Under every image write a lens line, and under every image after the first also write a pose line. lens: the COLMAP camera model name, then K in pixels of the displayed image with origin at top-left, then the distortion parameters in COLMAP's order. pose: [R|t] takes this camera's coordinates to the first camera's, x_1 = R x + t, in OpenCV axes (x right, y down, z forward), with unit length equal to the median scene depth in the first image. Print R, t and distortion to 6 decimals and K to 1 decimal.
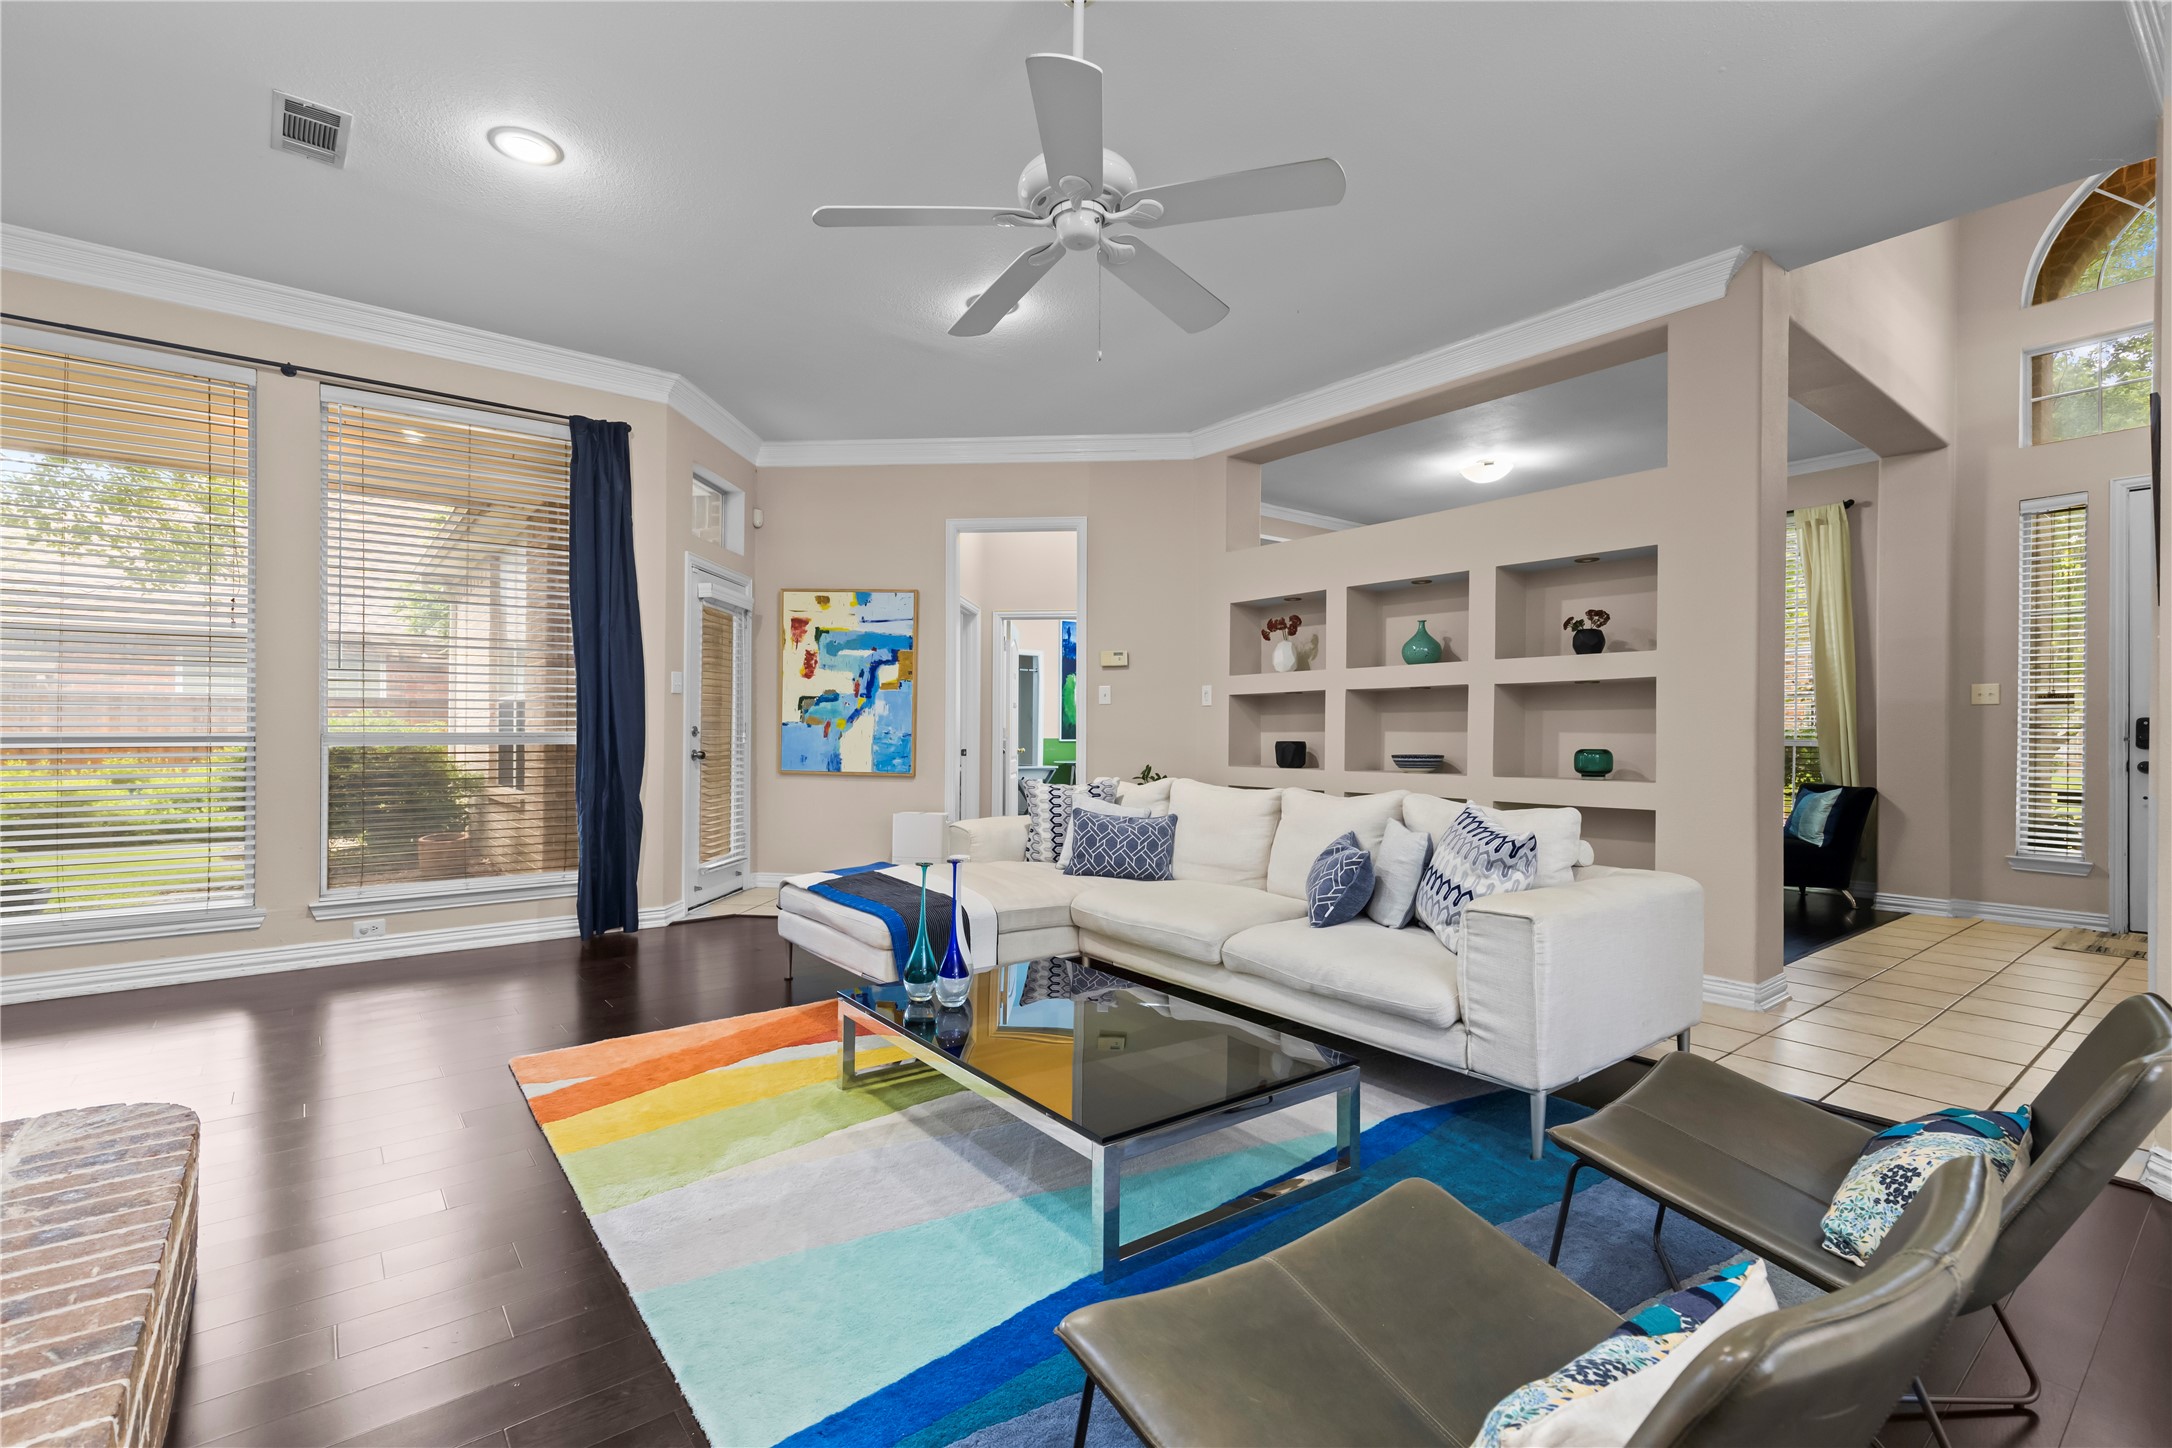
lens RADIAL K [[981.9, 0, 1077.0], [0, 981.9, 727.0], [0, 0, 1]] dist [0.004679, 0.000298]
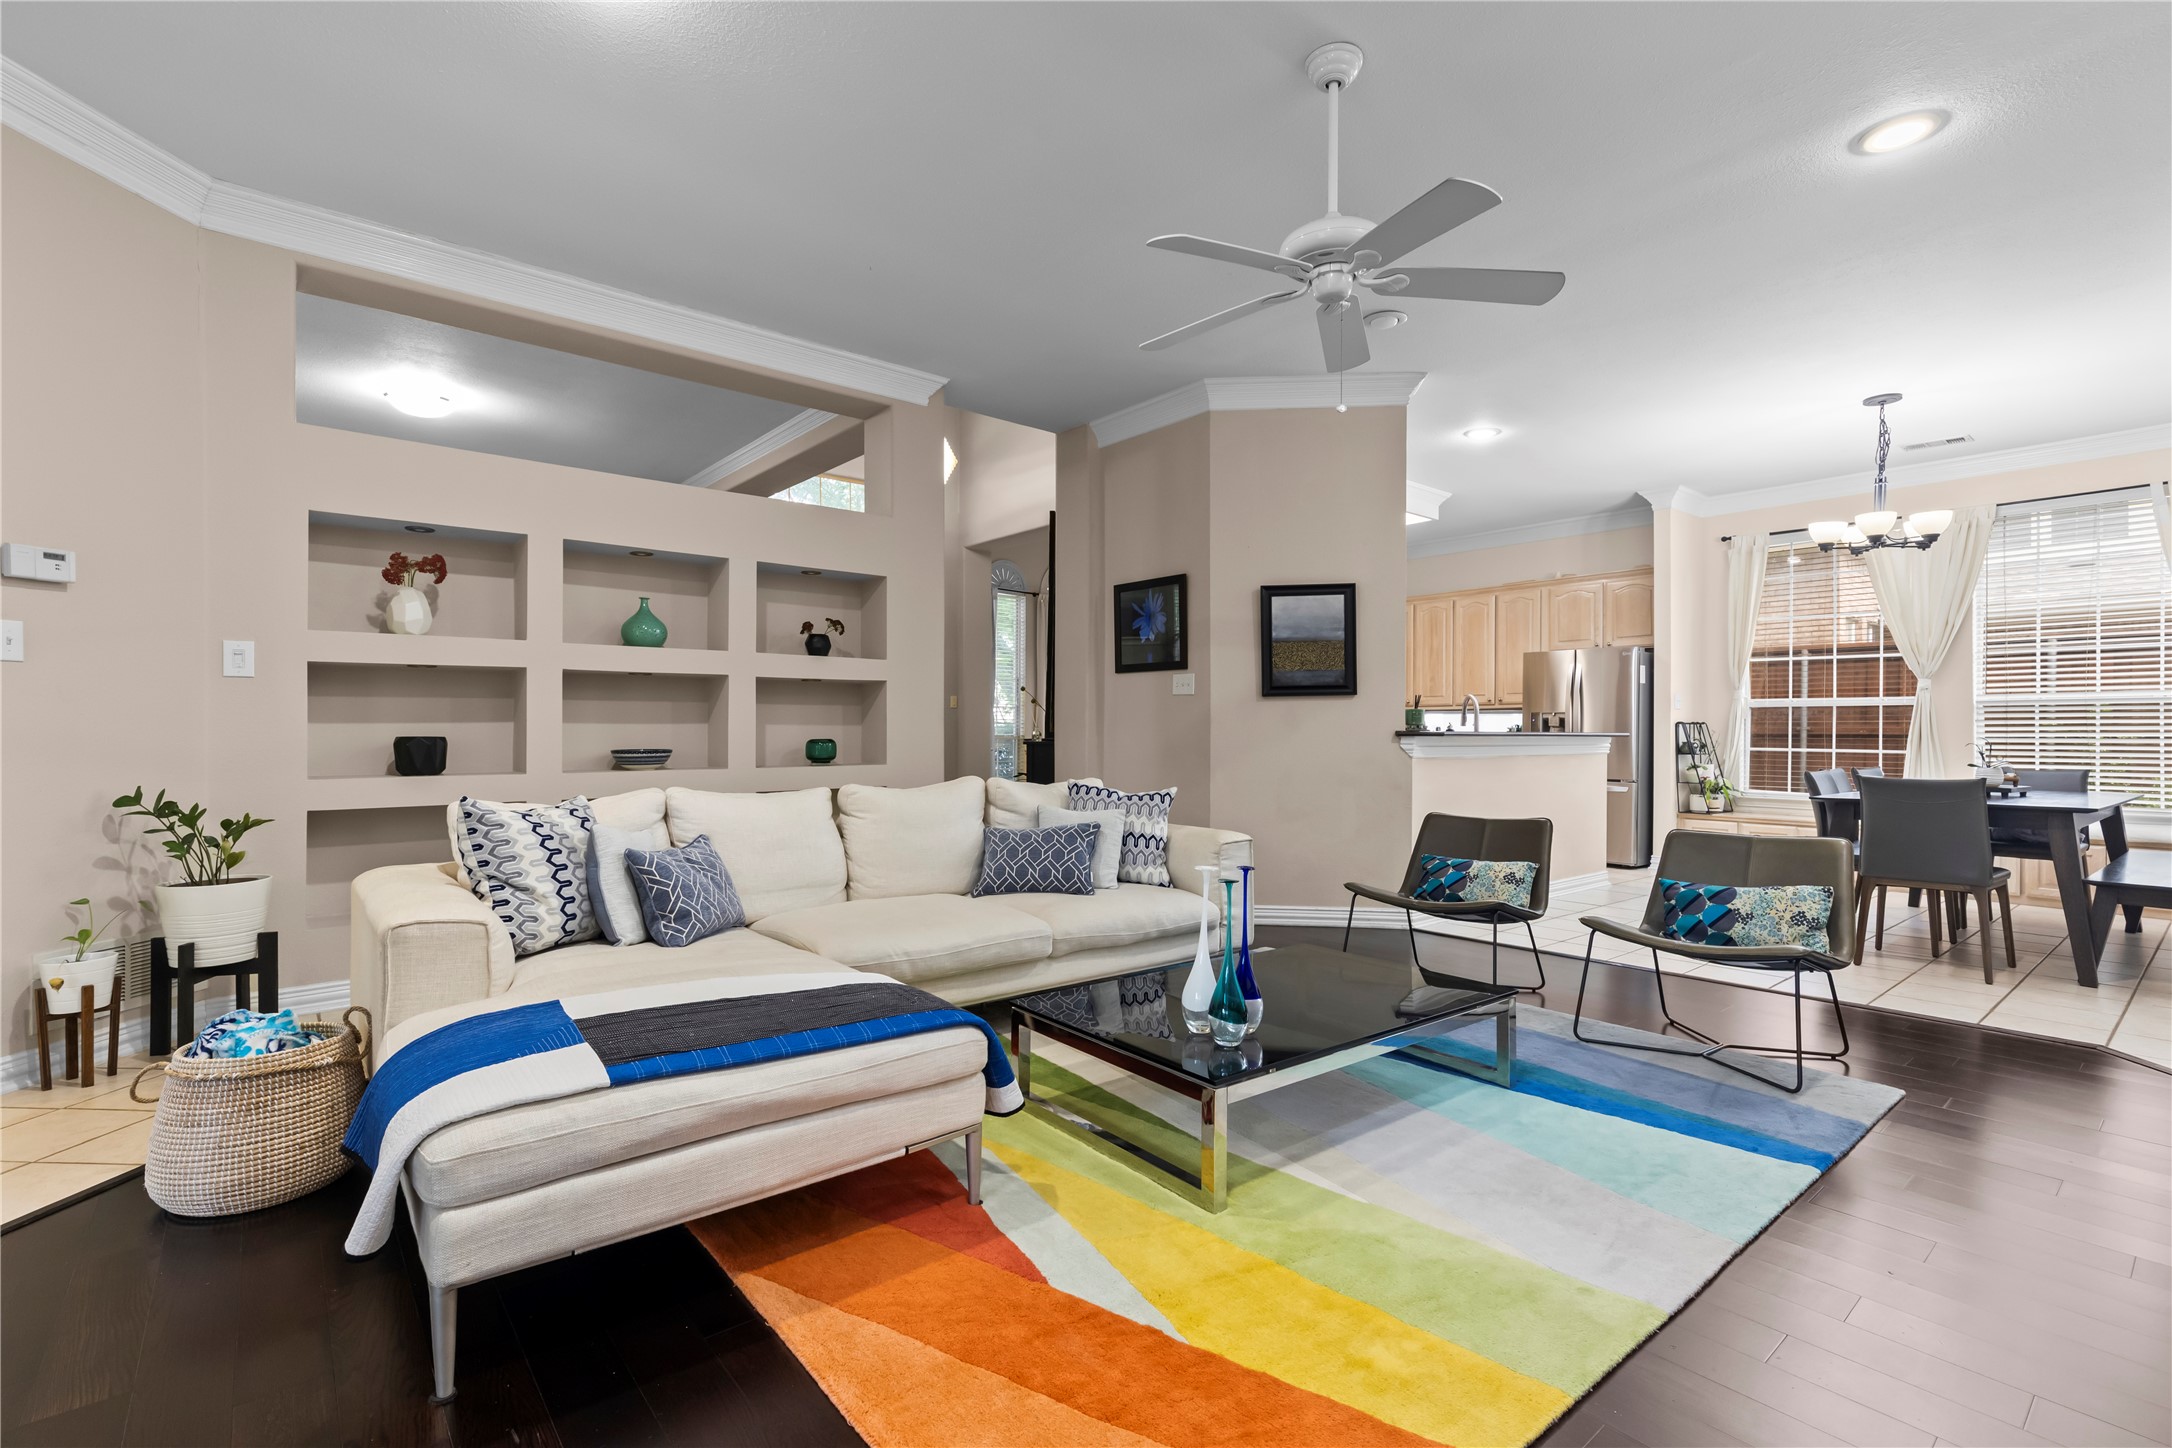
lens RADIAL K [[981.9, 0, 1077.0], [0, 981.9, 727.0], [0, 0, 1]] dist [0.004679, 0.000298]
pose [[-0.028553, -0.005059, 0.999579, -0.812028], [-0.011266, 0.999925, 0.004739, -0.000236], [-0.999529, -0.011126, -0.028608, 0.940427]]
